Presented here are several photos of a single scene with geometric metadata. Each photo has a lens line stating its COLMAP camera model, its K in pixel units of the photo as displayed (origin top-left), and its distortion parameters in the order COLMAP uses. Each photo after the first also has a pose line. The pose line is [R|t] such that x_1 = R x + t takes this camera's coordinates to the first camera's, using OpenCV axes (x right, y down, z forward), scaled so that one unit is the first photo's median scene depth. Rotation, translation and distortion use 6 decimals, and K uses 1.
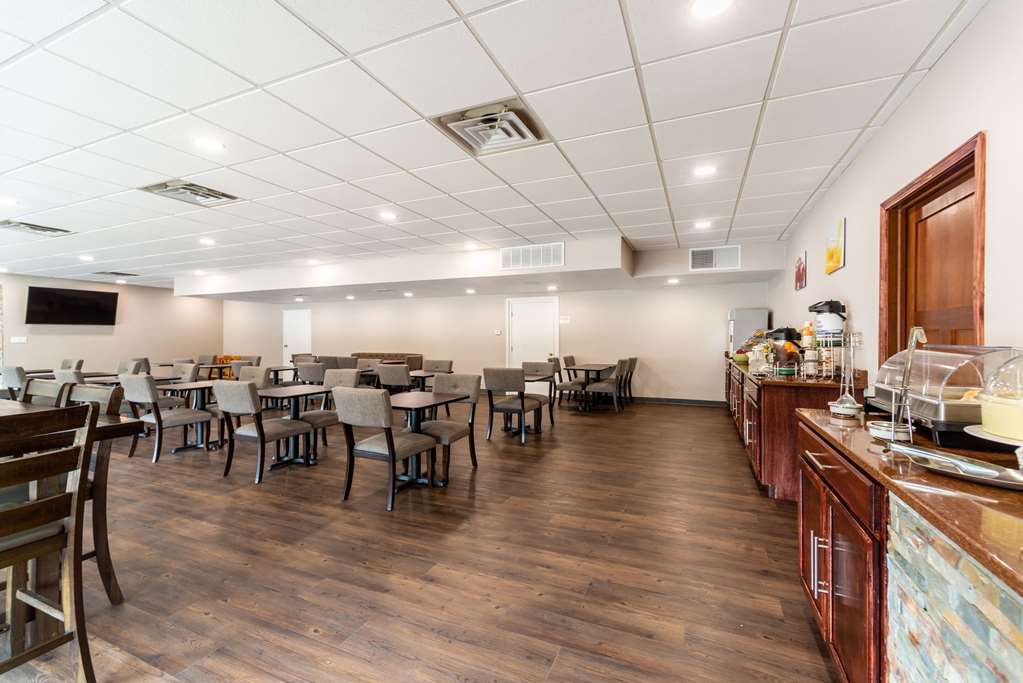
lens RADIAL K [[416.1, 0, 532.7], [0, 416.1, 338.1], [0, 0, 1]] dist [0.008704, 0.000061]
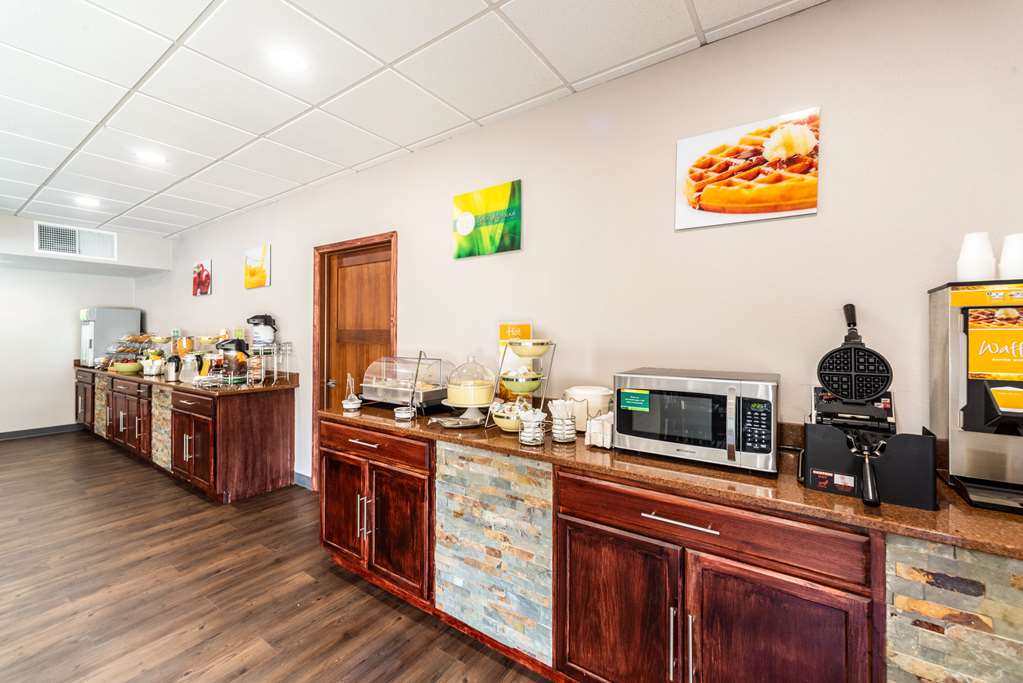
lens RADIAL K [[416.6, 0, 497.6], [0, 416.6, 336.5], [0, 0, 1]] dist [0.008594, 0.000081]
pose [[0.244335, -0.002596, 0.969687, -0.266555], [-0.000377, 0.999996, 0.002772, -0.034282], [-0.969691, -0.001043, 0.244333, 0.097565]]
